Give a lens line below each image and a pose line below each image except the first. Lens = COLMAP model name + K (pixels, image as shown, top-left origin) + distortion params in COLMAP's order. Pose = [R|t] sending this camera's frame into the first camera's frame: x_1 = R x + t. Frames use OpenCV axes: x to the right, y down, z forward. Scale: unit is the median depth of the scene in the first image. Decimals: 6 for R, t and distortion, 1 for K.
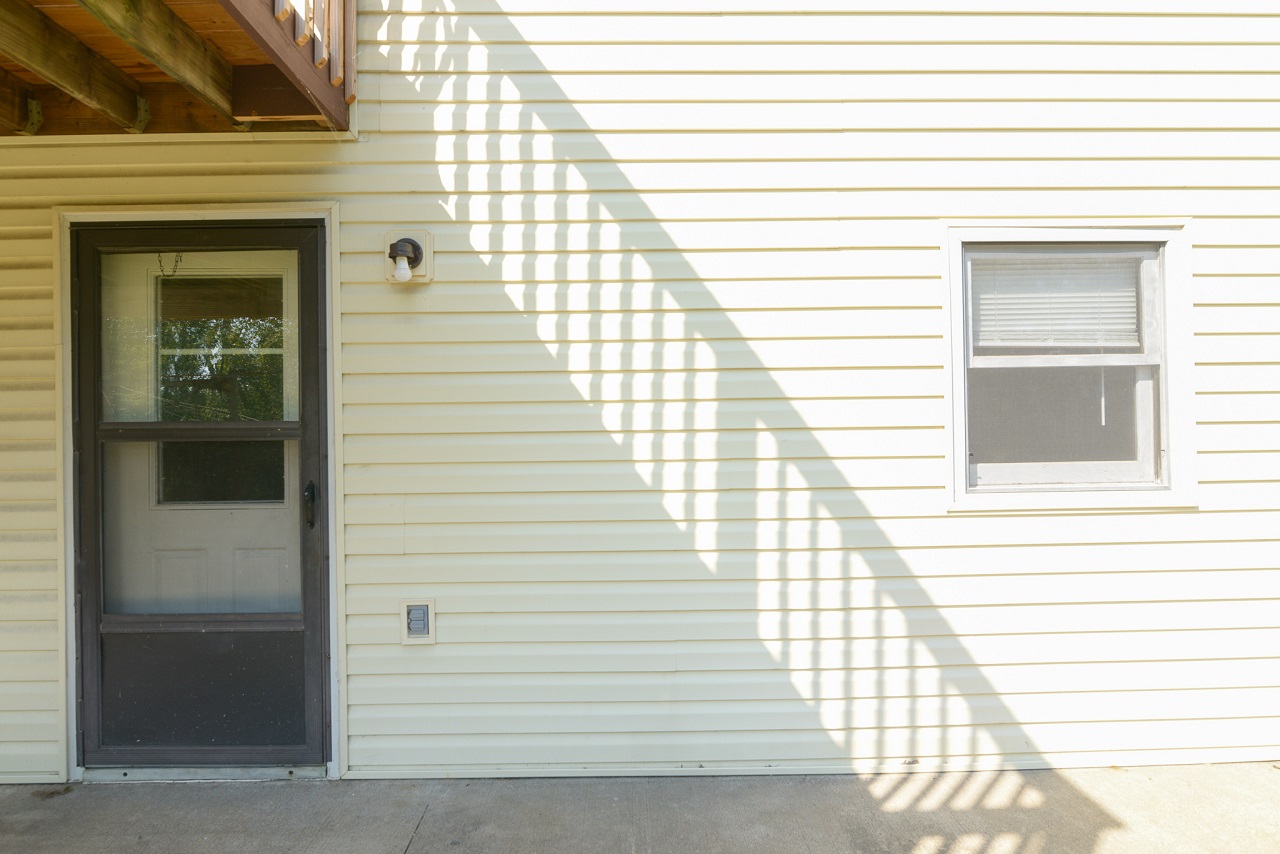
lens RADIAL K [[667.7, 0, 635.8], [0, 667.7, 433.7], [0, 0, 1]] dist [-0.016865, 0.001951]
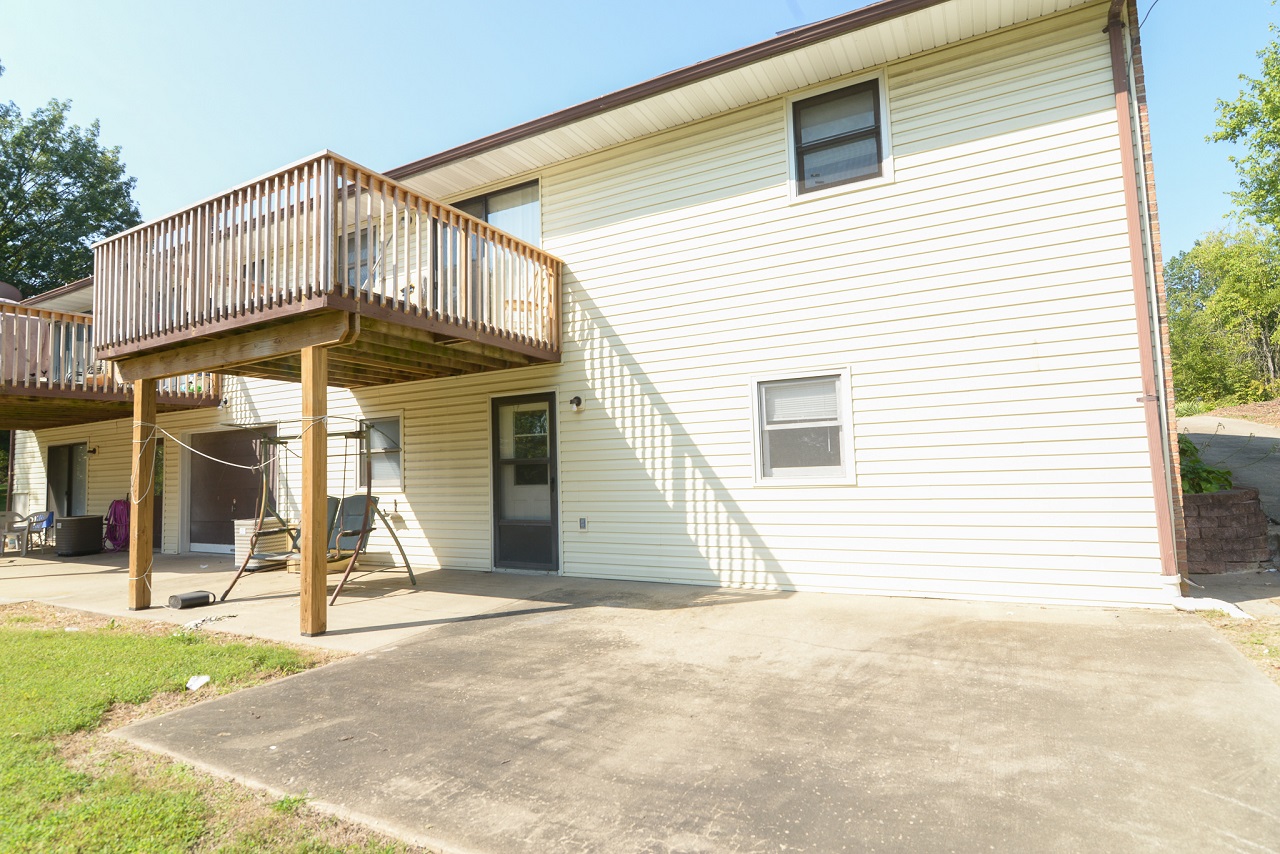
lens RADIAL K [[667.7, 0, 642.7], [0, 667.7, 424.4], [0, 0, 1]] dist [-0.016865, 0.001951]
pose [[0.872563, -0.047345, -0.486203, 1.365484], [0.020437, 0.997959, -0.060500, 0.024004], [0.488075, 0.042853, 0.871749, -1.473373]]
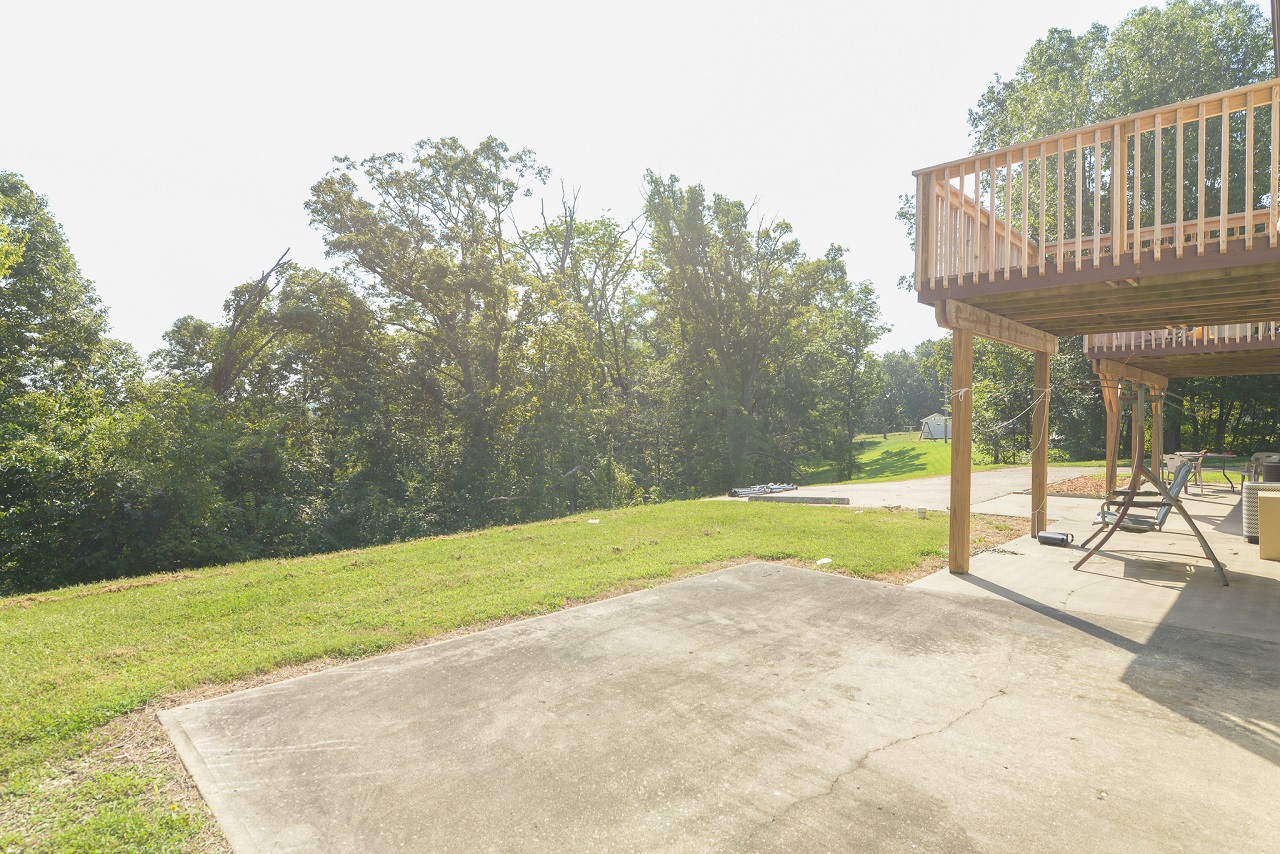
lens RADIAL K [[667.7, 0, 640.7], [0, 667.7, 423.7], [0, 0, 1]] dist [-0.016865, 0.001951]
pose [[-0.716605, 0.016768, -0.697278, 2.440584], [0.009940, 0.999855, 0.013829, -0.138492], [0.697409, 0.002980, -0.716668, 2.267509]]
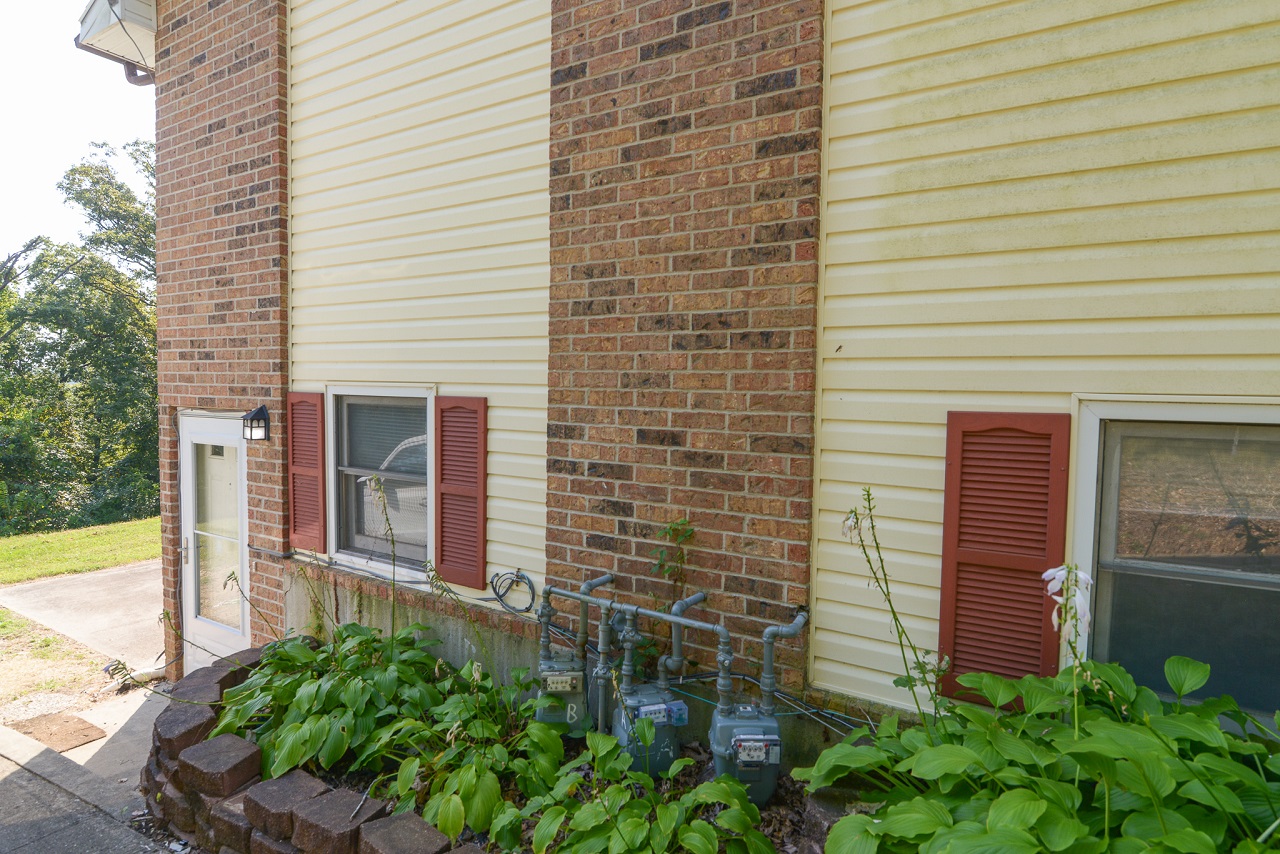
lens RADIAL K [[667.7, 0, 641.9], [0, 667.7, 429.9], [0, 0, 1]] dist [-0.016865, 0.001951]
pose [[-0.523457, 0.048518, -0.850670, 3.588817], [-0.006684, 0.998113, 0.061040, -0.713737], [0.852026, 0.037638, -0.522145, 6.314419]]
